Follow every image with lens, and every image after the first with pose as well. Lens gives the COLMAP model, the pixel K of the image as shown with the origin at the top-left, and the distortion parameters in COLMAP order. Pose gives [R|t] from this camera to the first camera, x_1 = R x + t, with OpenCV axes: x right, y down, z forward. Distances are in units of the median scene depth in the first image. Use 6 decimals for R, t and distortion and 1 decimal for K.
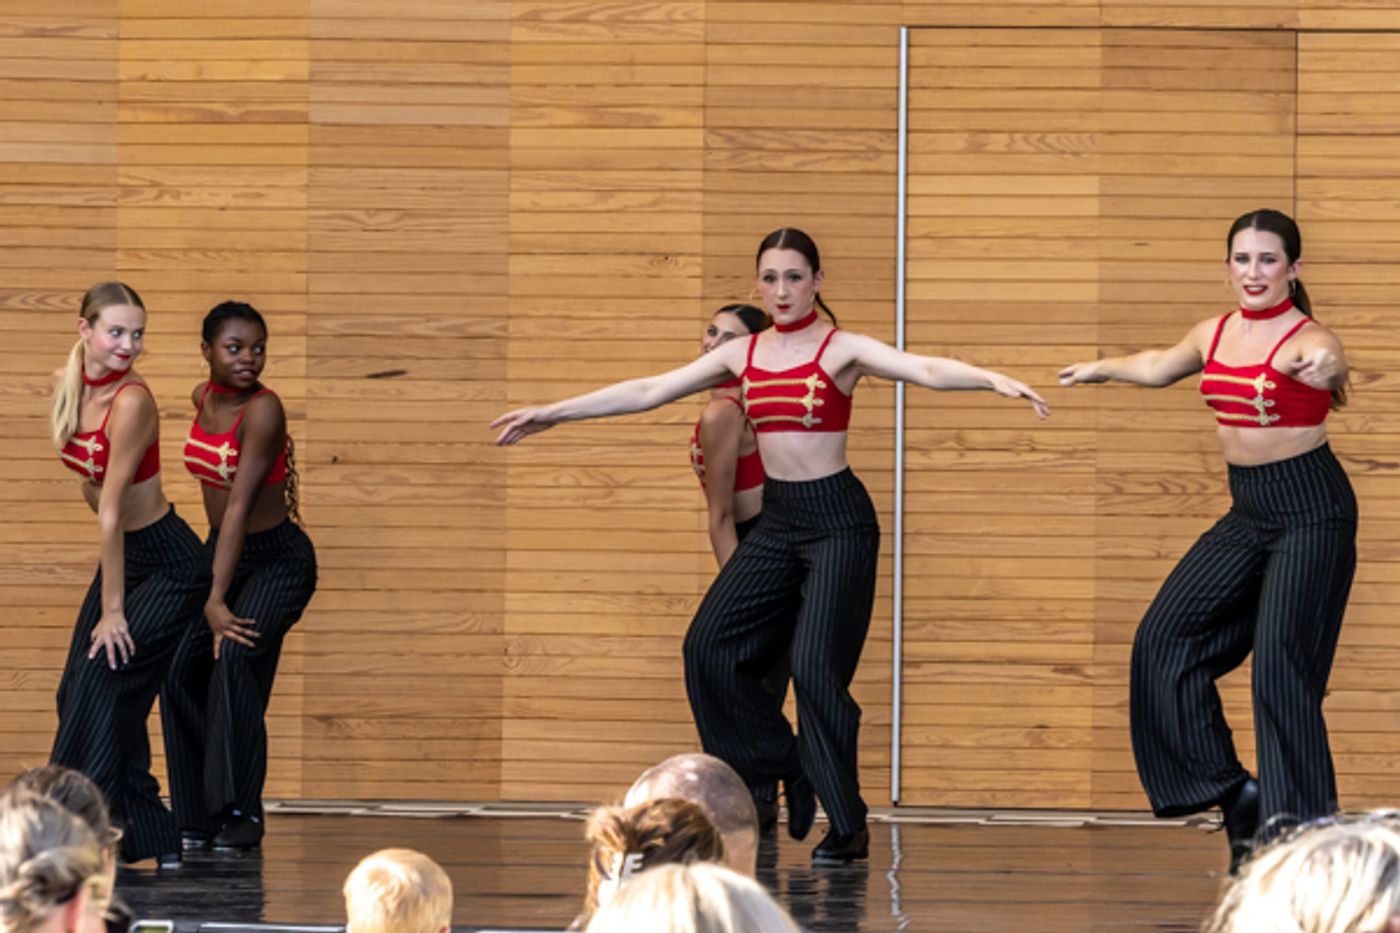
lens RADIAL K [[7510.7, 0, 974.4], [0, 7510.7, 552.1], [0, 0, 1]] dist [0.055038, -2.067126]
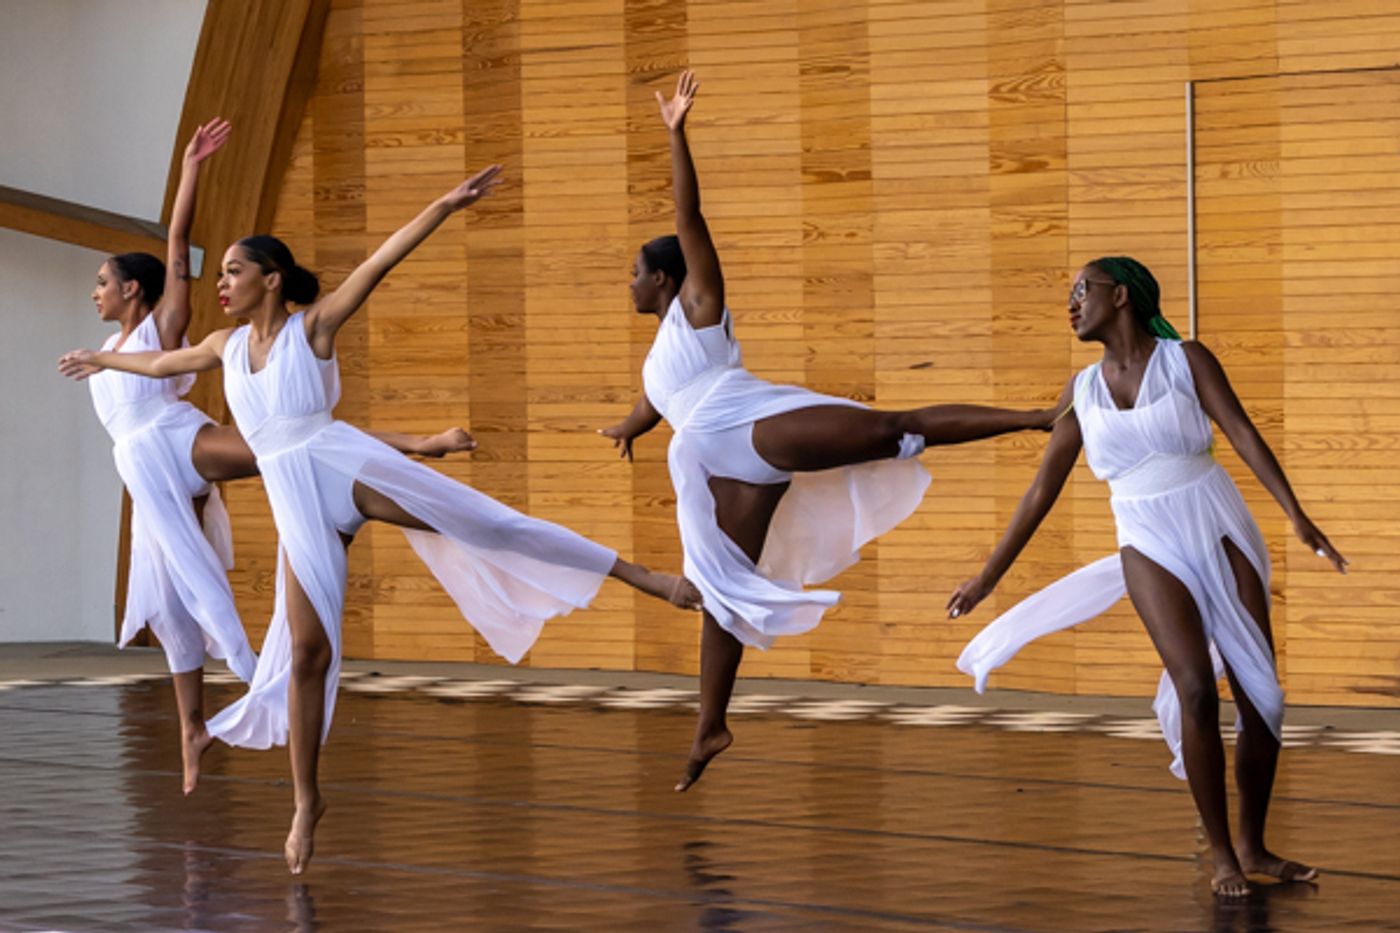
lens RADIAL K [[6197.9, 0, 700.0], [0, 6197.9, 466.5], [0, 0, 1]] dist [0.001079, -0.360028]
pose [[0.649834, -0.009215, -0.760020, 0.729077], [0.013932, 0.999903, -0.000211, -0.006174], [0.759949, -0.010451, 0.649899, 0.259168]]
